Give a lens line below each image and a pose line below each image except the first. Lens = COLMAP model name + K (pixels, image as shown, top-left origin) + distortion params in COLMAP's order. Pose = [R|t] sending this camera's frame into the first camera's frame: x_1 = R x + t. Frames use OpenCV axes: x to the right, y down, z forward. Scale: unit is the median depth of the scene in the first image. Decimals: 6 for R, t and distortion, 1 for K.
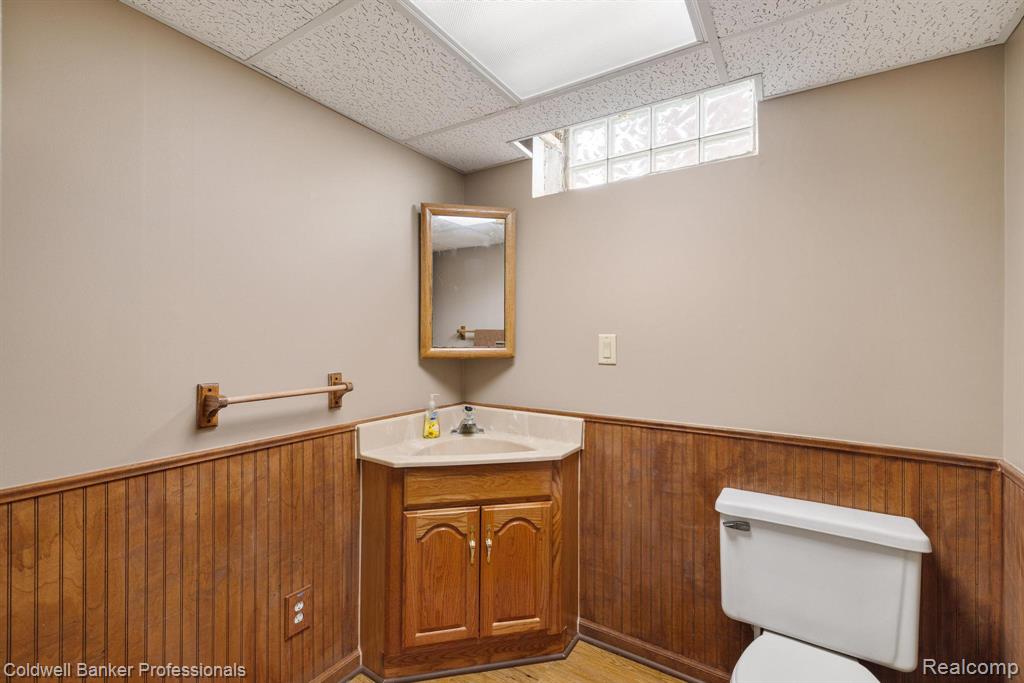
lens RADIAL K [[435.1, 0, 512.0], [0, 435.1, 341.5], [0, 0, 1]] dist [-0.000350, -0.000163]
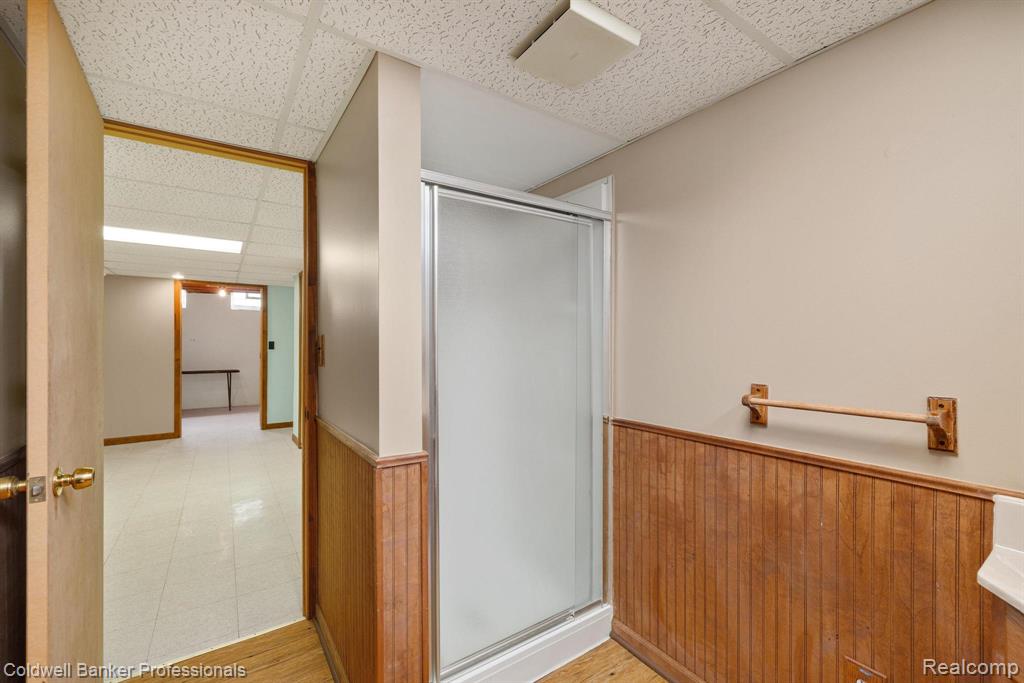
lens RADIAL K [[435.1, 0, 512.0], [0, 435.1, 341.5], [0, 0, 1]] dist [-0.000350, -0.000163]
pose [[-0.388778, 0.000236, -0.921332, 0.526267], [-0.005378, 0.999982, 0.002525, -0.010244], [0.921316, 0.005937, -0.388769, 0.791652]]
